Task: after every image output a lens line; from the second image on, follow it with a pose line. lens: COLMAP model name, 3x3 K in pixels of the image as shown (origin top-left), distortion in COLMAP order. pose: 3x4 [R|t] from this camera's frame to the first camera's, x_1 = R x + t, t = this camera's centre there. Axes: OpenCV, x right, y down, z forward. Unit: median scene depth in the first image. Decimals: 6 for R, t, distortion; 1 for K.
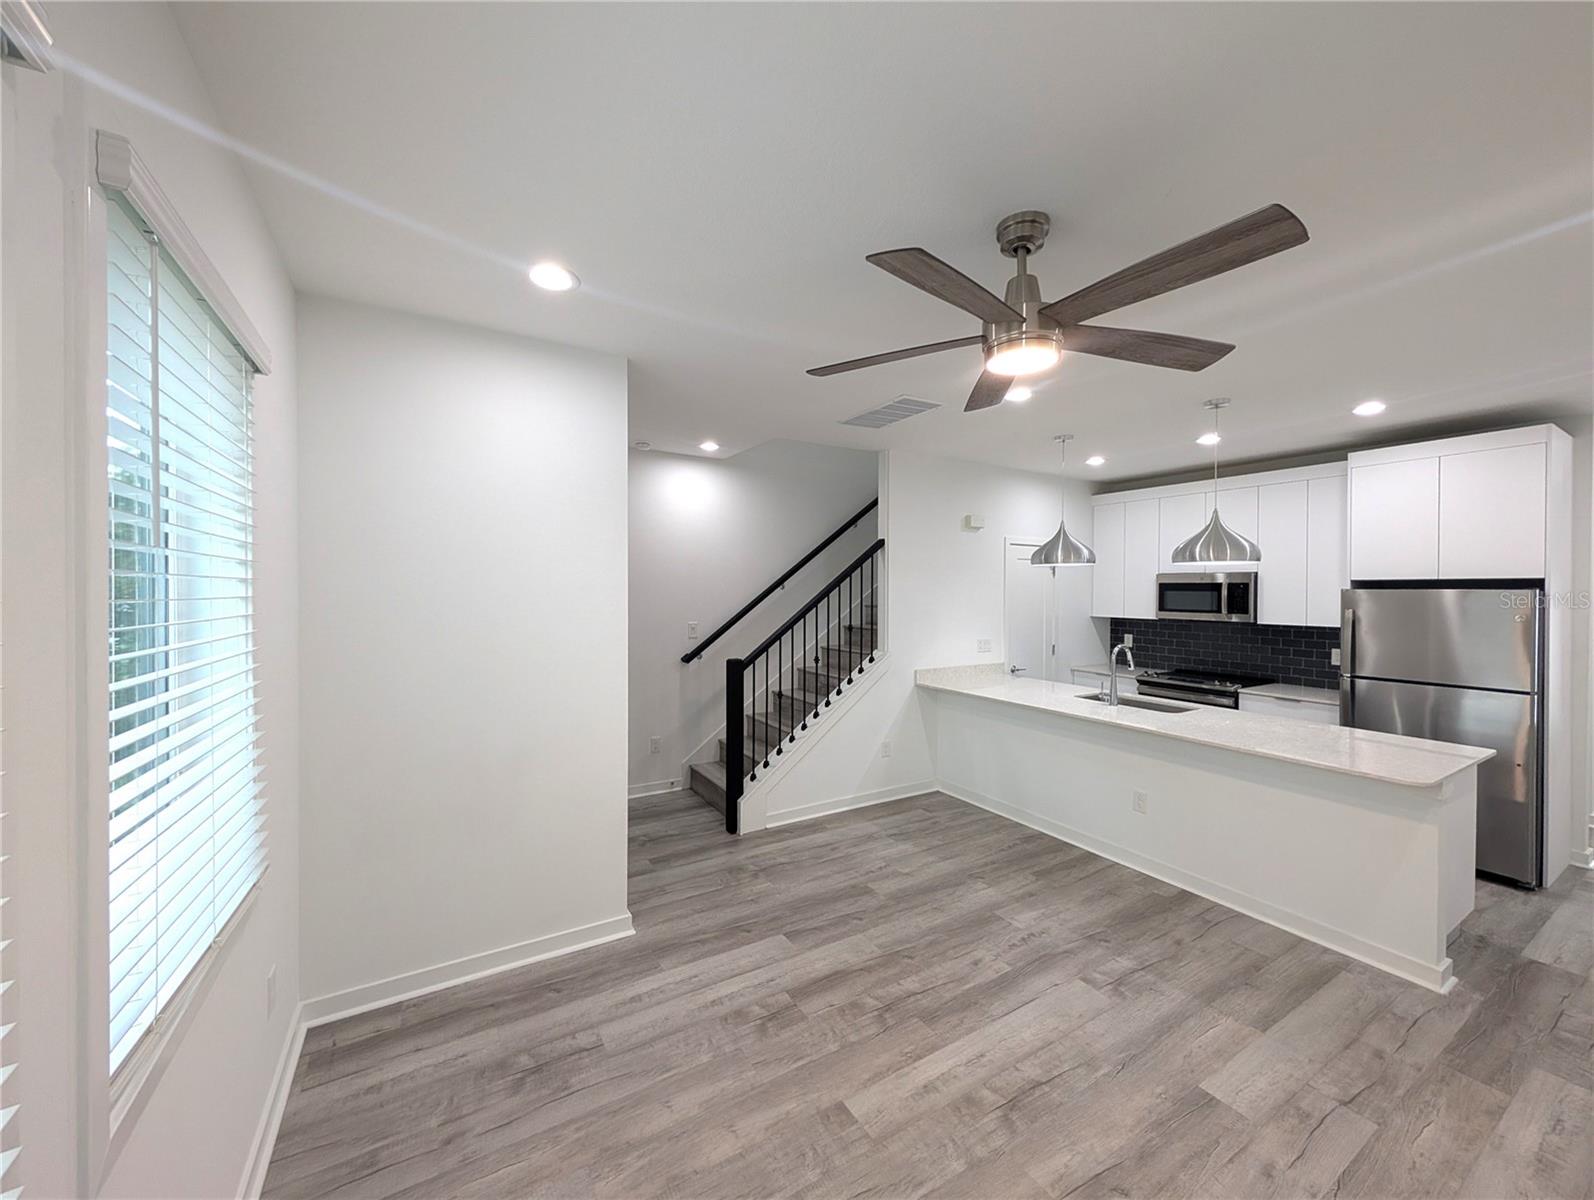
lens RADIAL K [[610.1, 0, 795.5], [0, 610.1, 593.4], [0, 0, 1]] dist [0.000504, 0.000199]
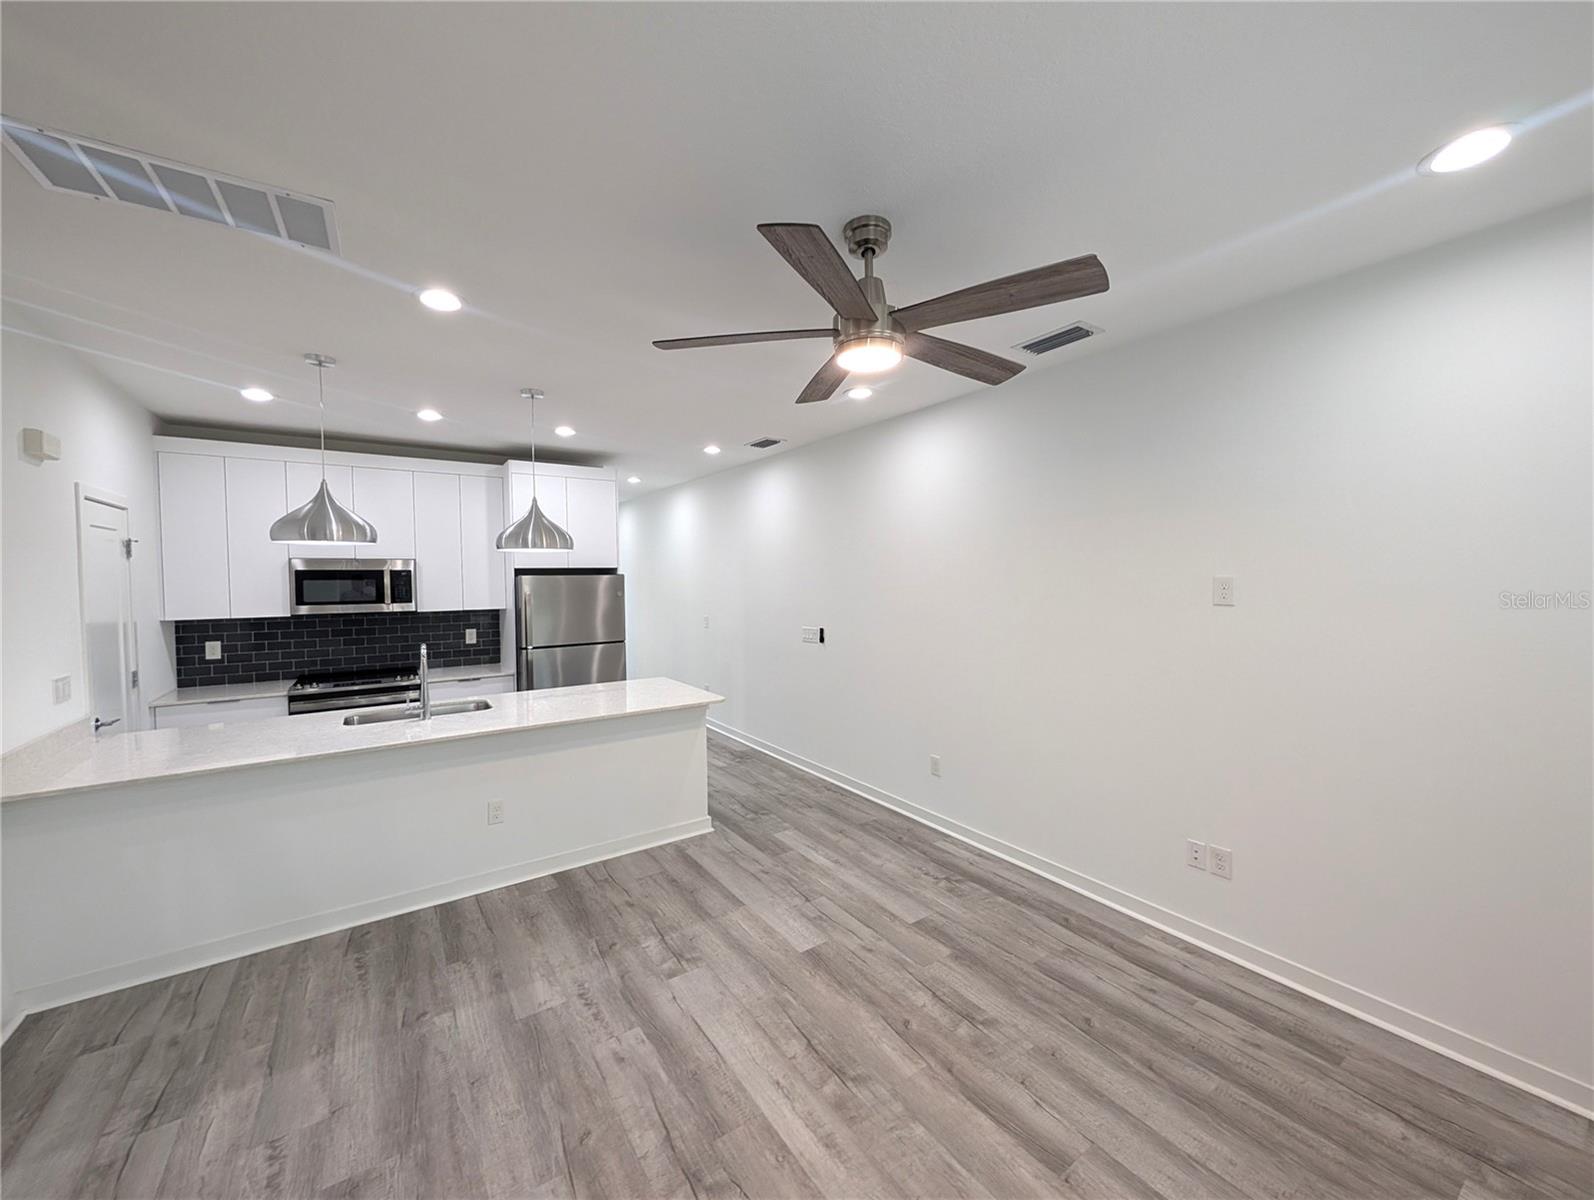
lens RADIAL K [[610.1, 0, 795.5], [0, 610.1, 593.4], [0, 0, 1]] dist [0.000504, 0.000199]
pose [[-0.060612, -0.033854, 0.997587, -0.415979], [0.015817, 0.999267, 0.034872, -0.007033], [-0.998036, 0.017892, -0.060032, 0.719811]]
